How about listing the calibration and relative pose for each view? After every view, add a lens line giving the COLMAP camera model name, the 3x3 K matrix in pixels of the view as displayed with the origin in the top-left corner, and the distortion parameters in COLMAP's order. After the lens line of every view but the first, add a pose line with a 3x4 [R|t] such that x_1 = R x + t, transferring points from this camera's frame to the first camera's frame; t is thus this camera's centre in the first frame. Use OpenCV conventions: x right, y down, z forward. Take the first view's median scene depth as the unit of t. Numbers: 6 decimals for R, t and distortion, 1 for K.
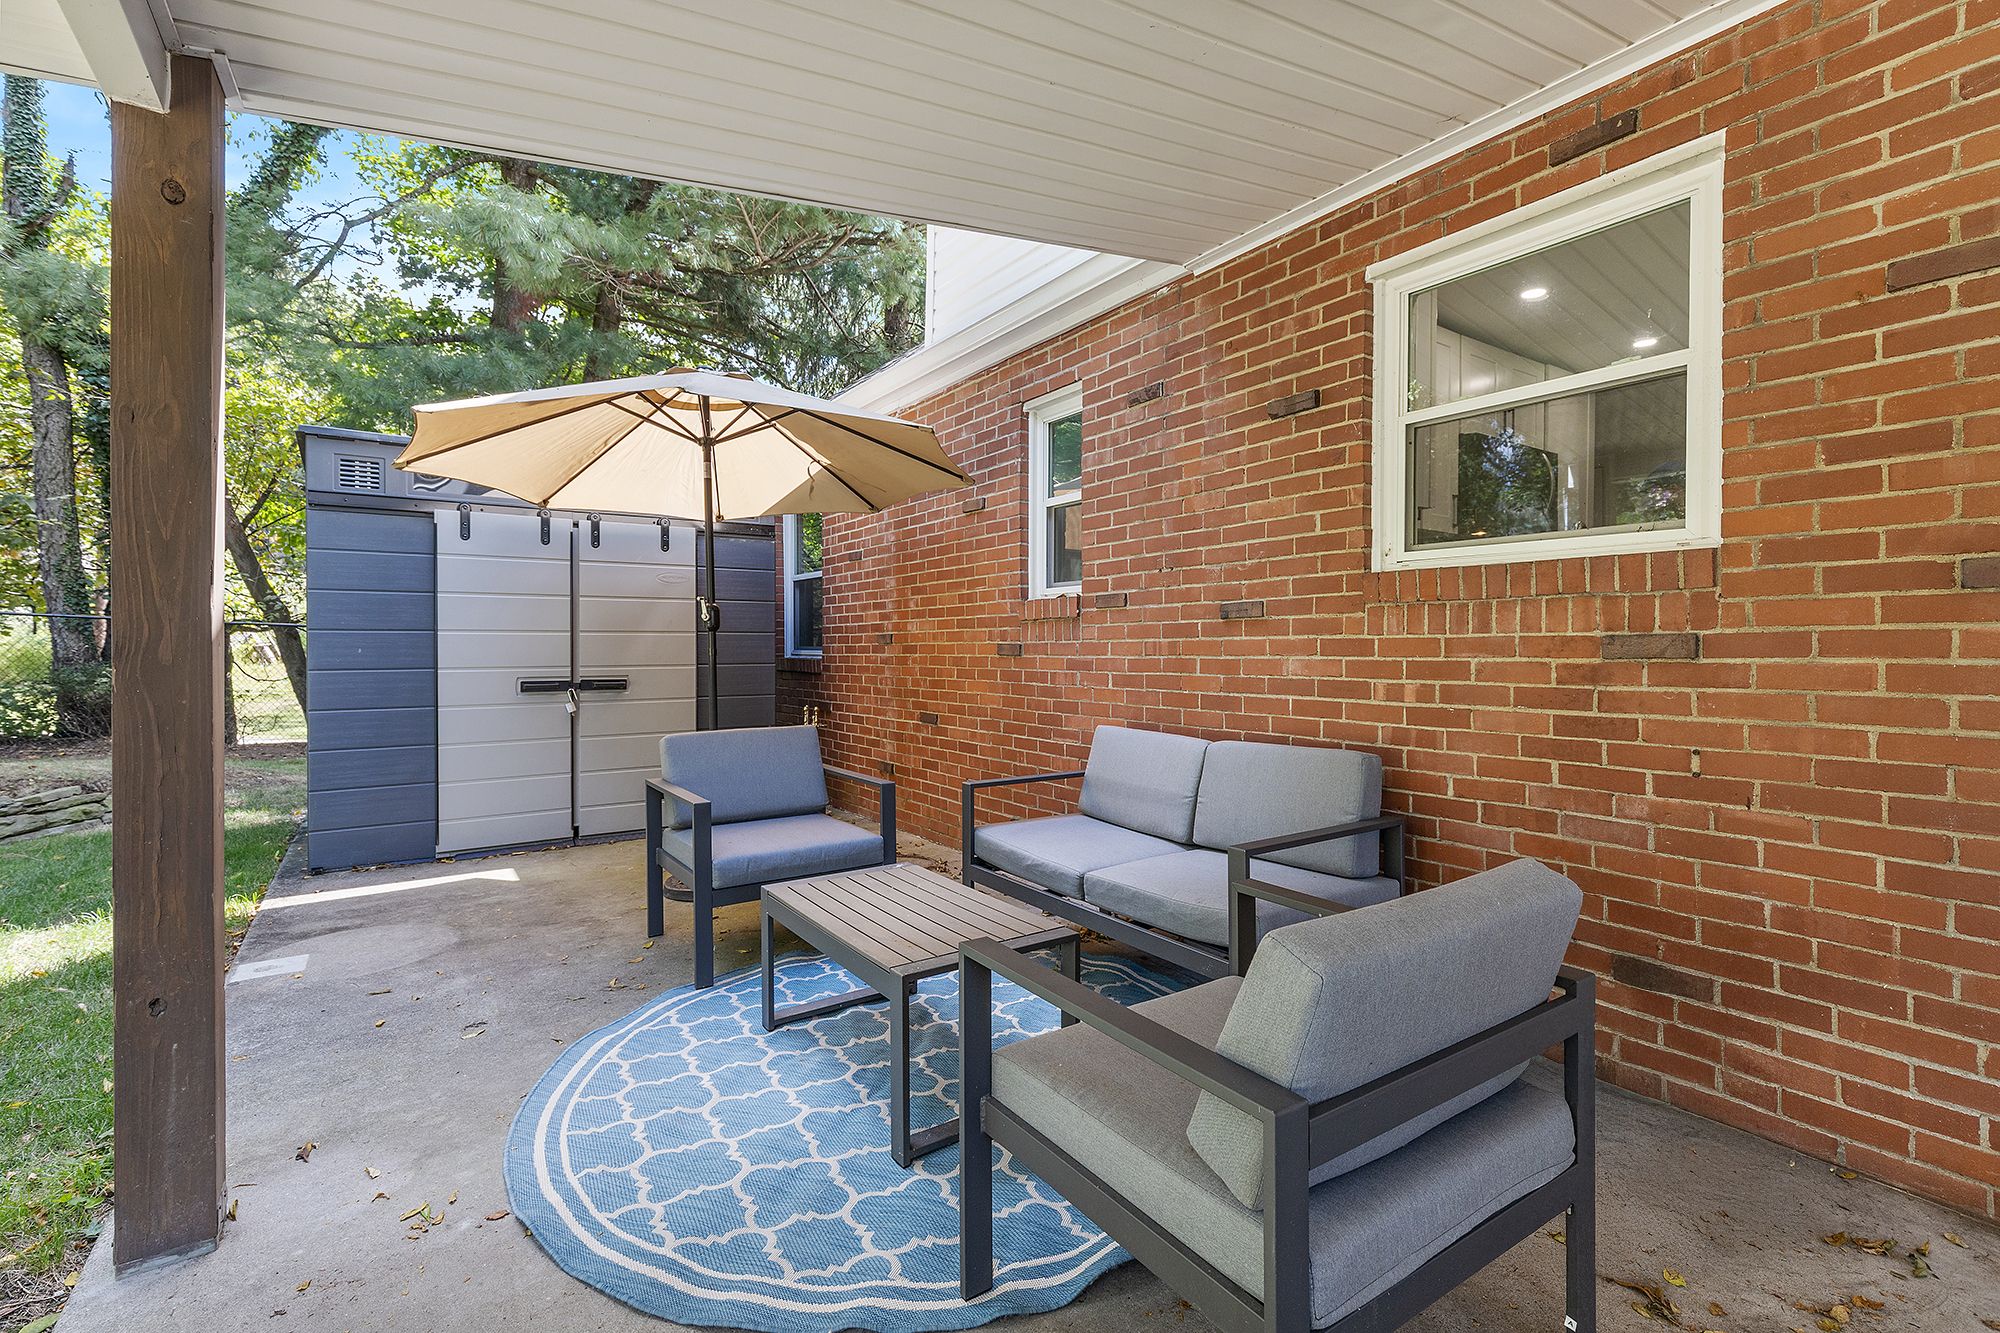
lens RADIAL K [[901.1, 0, 1001.7], [0, 901.1, 658.3], [0, 0, 1]] dist [0.002180, 0.000068]
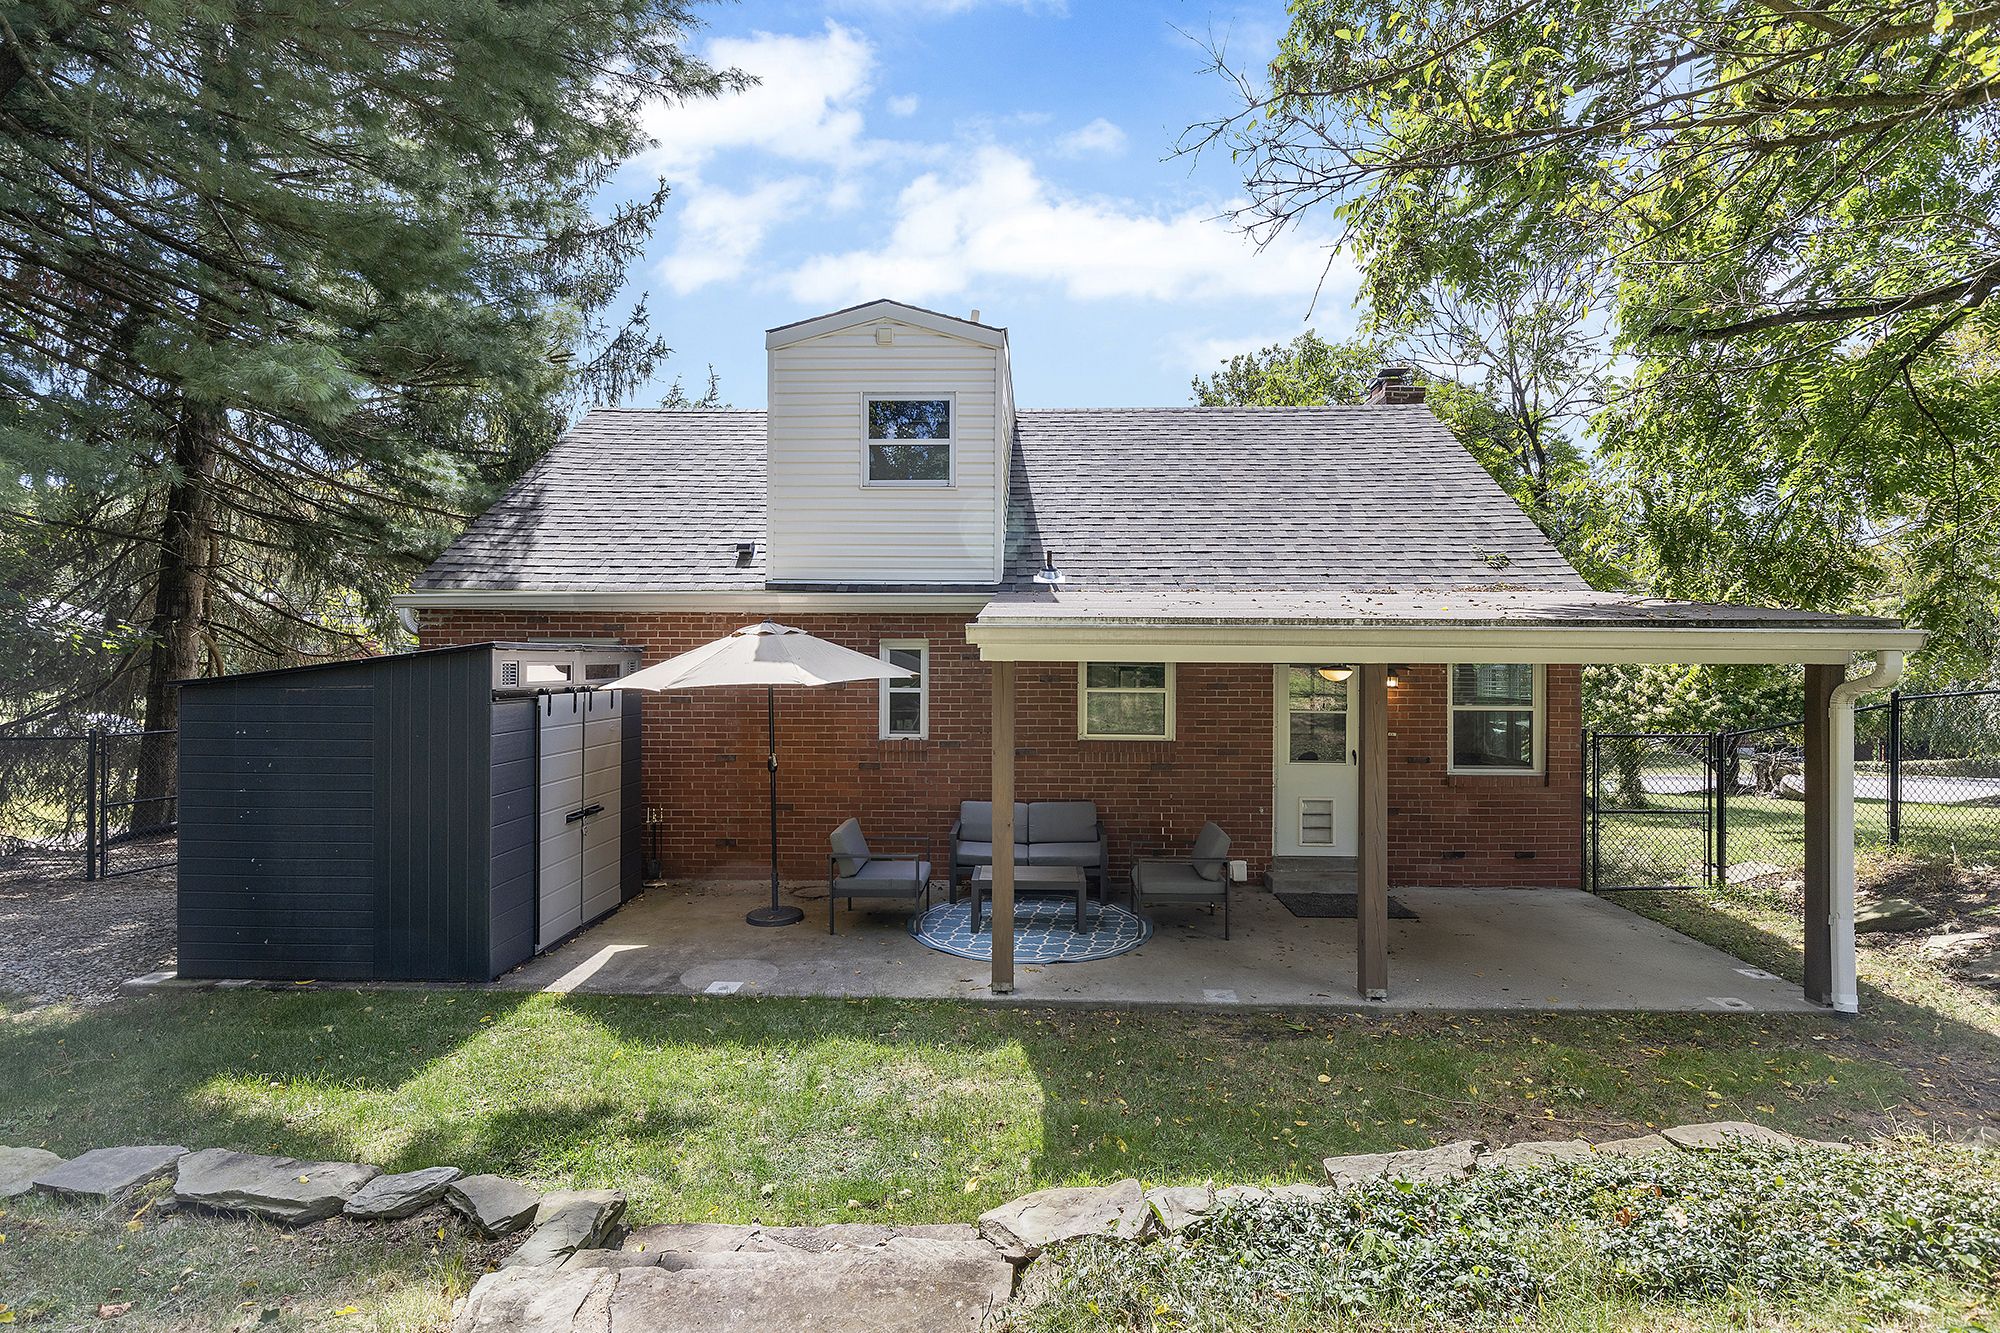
lens RADIAL K [[989.2, 0, 1003.6], [0, 989.2, 664.8], [0, 0, 1]] dist [0.000344, -0.000005]
pose [[0.584512, -0.000200, 0.811385, -2.367282], [0.005081, 0.999981, -0.003413, -0.333812], [-0.811369, 0.006118, 0.584502, -0.702723]]
